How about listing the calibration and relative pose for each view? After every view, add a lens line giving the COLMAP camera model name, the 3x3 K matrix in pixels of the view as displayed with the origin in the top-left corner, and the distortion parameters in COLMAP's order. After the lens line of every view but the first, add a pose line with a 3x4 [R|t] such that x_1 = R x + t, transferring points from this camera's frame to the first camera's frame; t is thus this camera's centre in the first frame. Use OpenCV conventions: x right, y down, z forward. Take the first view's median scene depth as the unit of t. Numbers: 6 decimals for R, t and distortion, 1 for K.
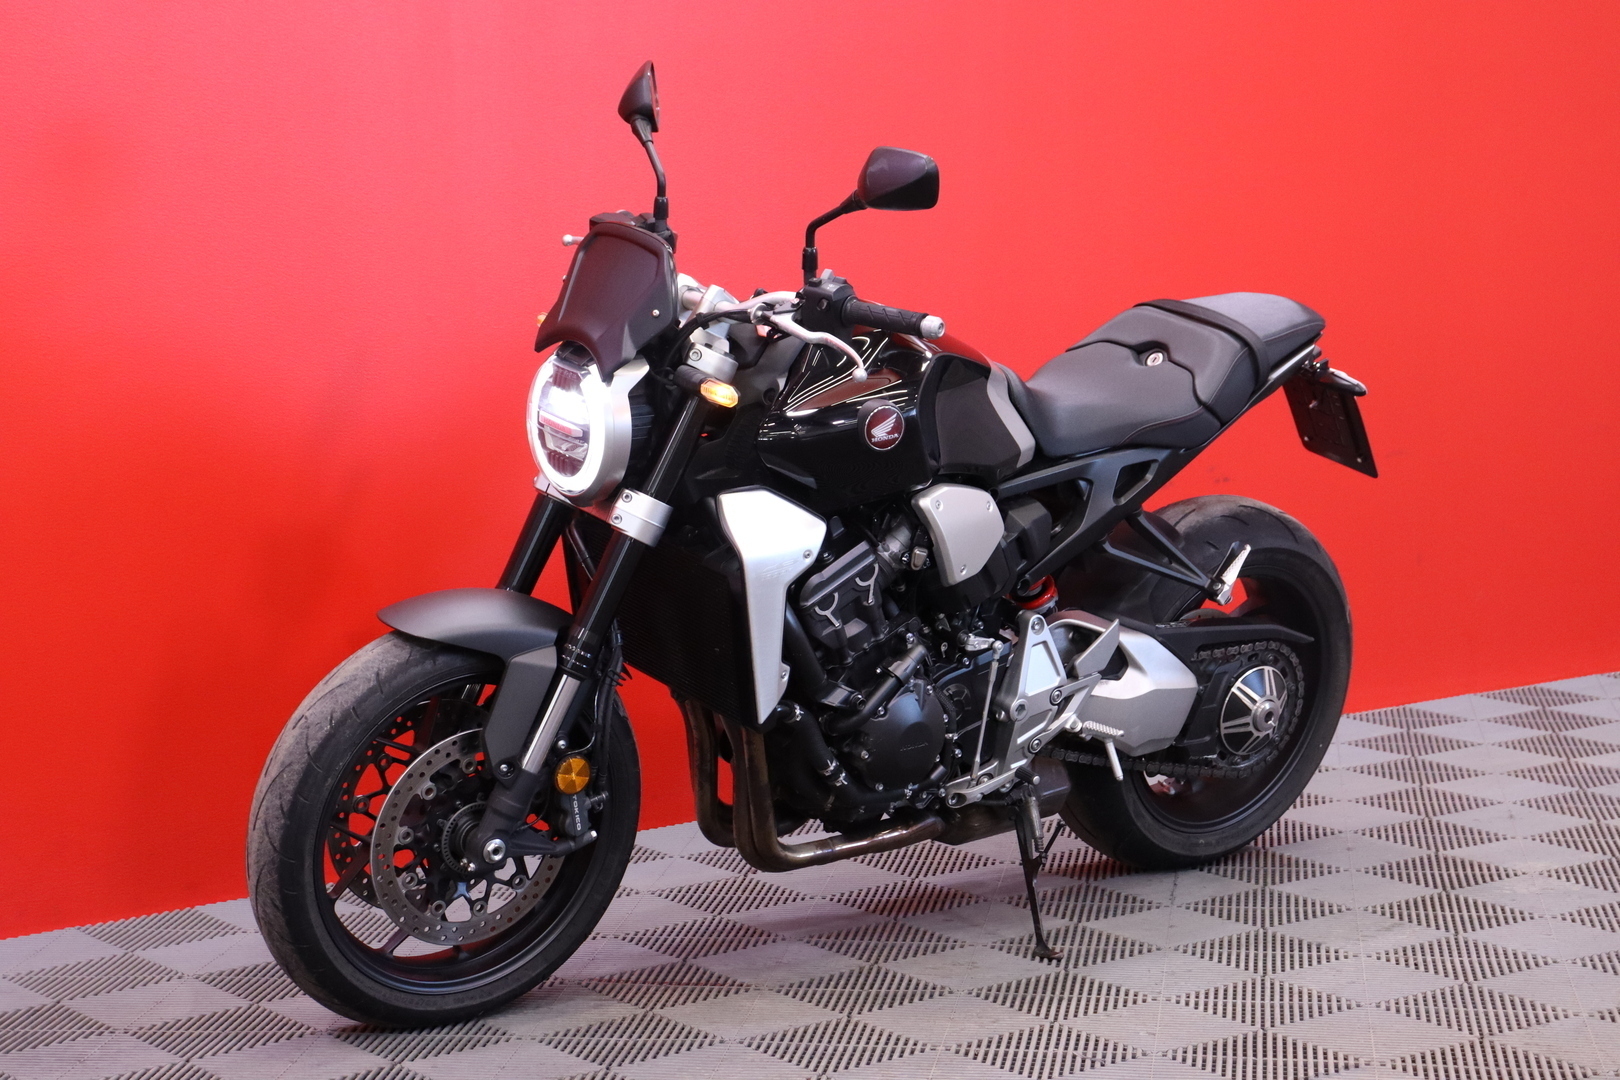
lens RADIAL K [[3288.6, 0, 810.0], [0, 3288.6, 540.0], [0, 0, 1]] dist [0.072878, 0.193925]
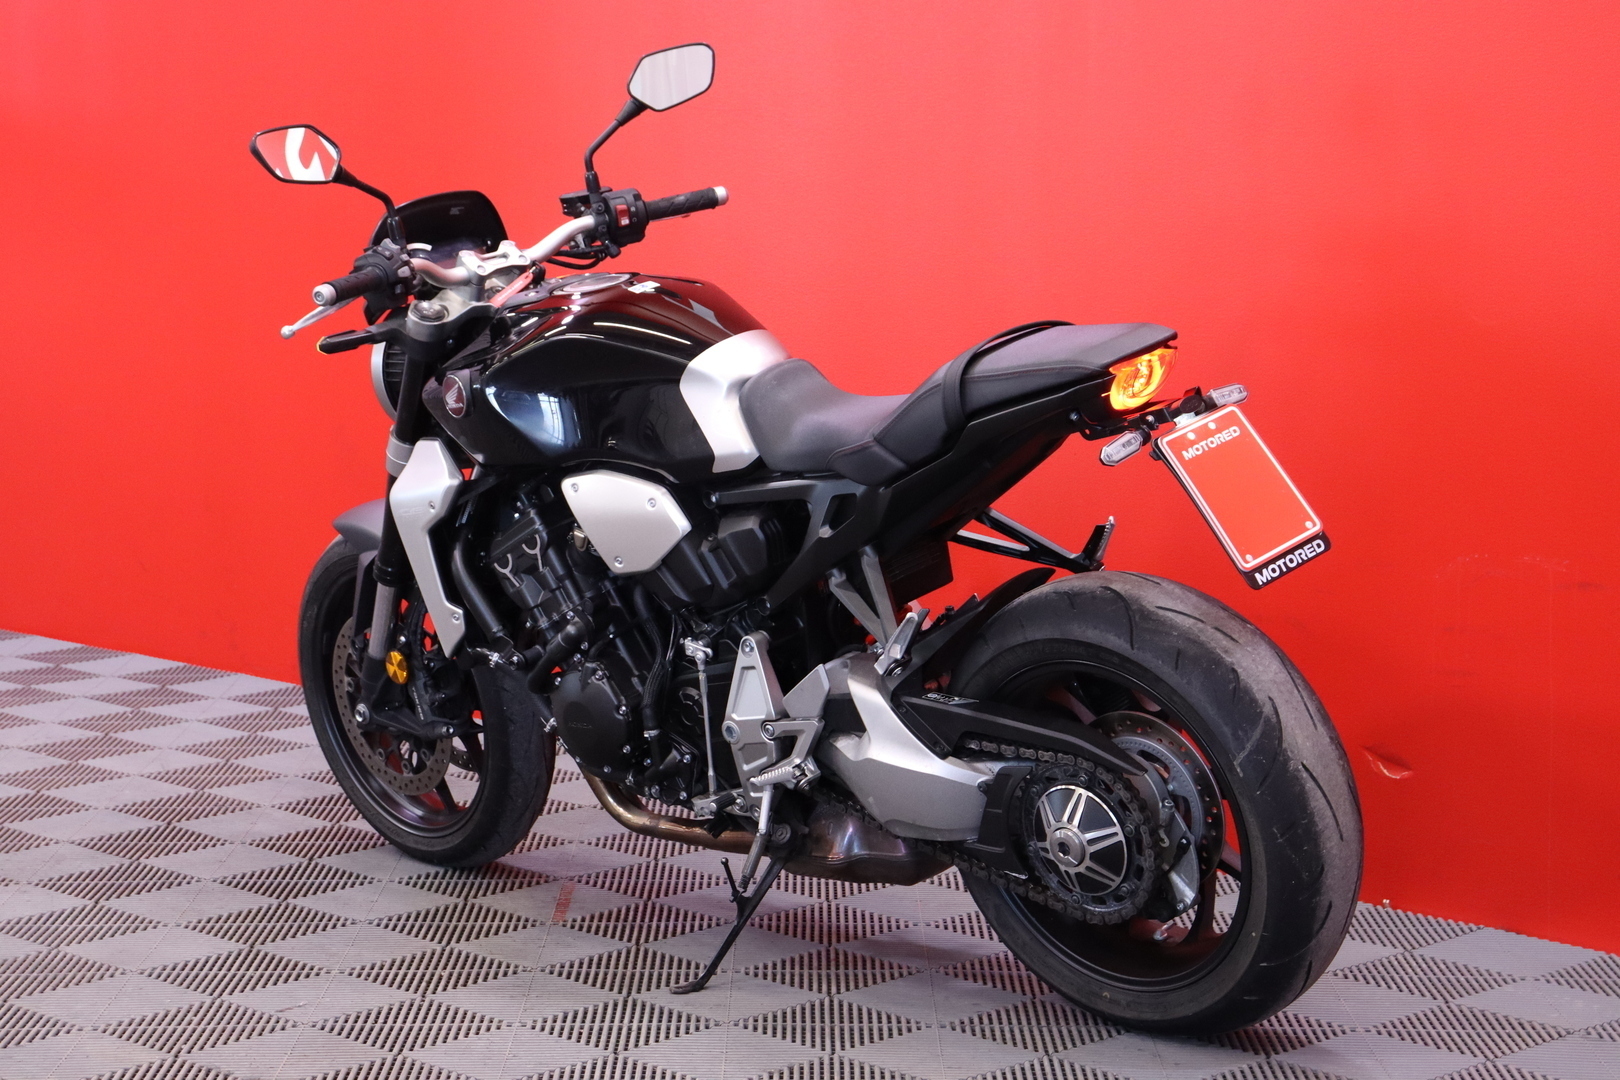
lens RADIAL K [[3288.6, 0, 810.0], [0, 3288.6, 540.0], [0, 0, 1]] dist [0.072878, 0.193925]
pose [[0.158729, 0.134963, -0.978054, 0.985033], [-0.131792, 0.984644, 0.114484, -0.113520], [0.978486, 0.110728, 0.174079, 0.860975]]
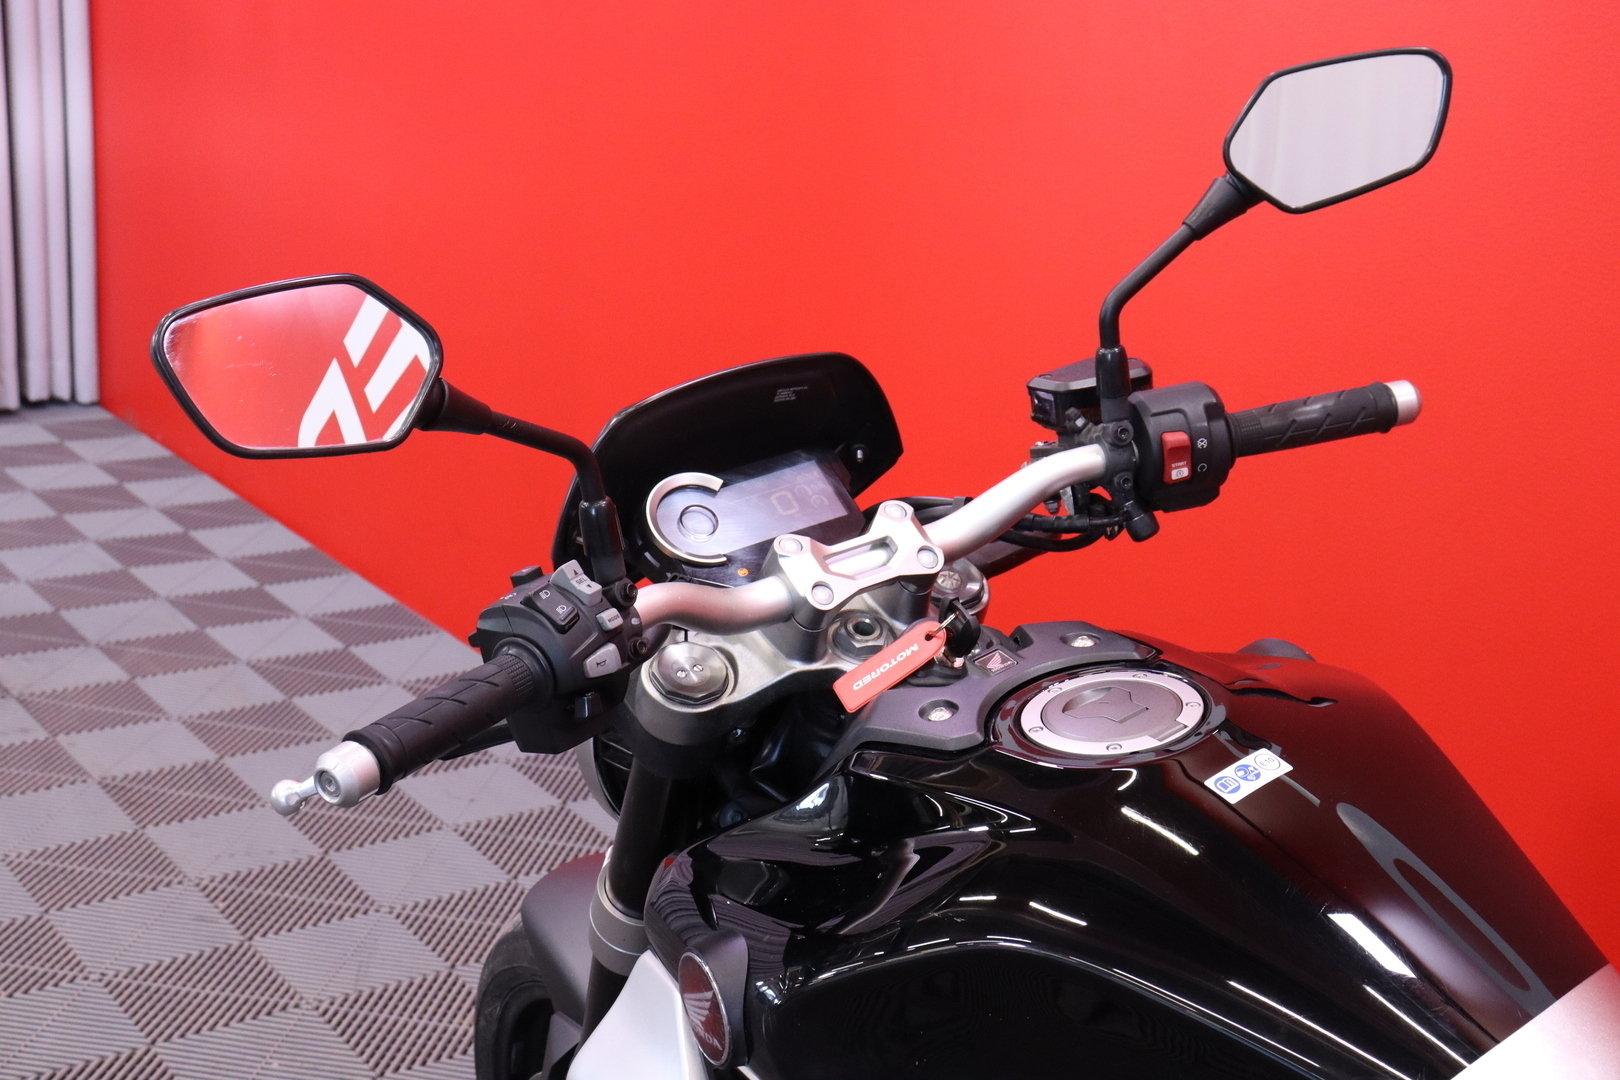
lens RADIAL K [[2196.6, 0, 810.0], [0, 2196.6, 540.0], [0, 0, 1]] dist [-0.016526, -0.058044]
pose [[-0.002346, 0.314431, -0.949277, 0.232115], [-0.197173, 0.930499, 0.308698, -0.156754], [0.980366, 0.187896, 0.059815, 0.909601]]
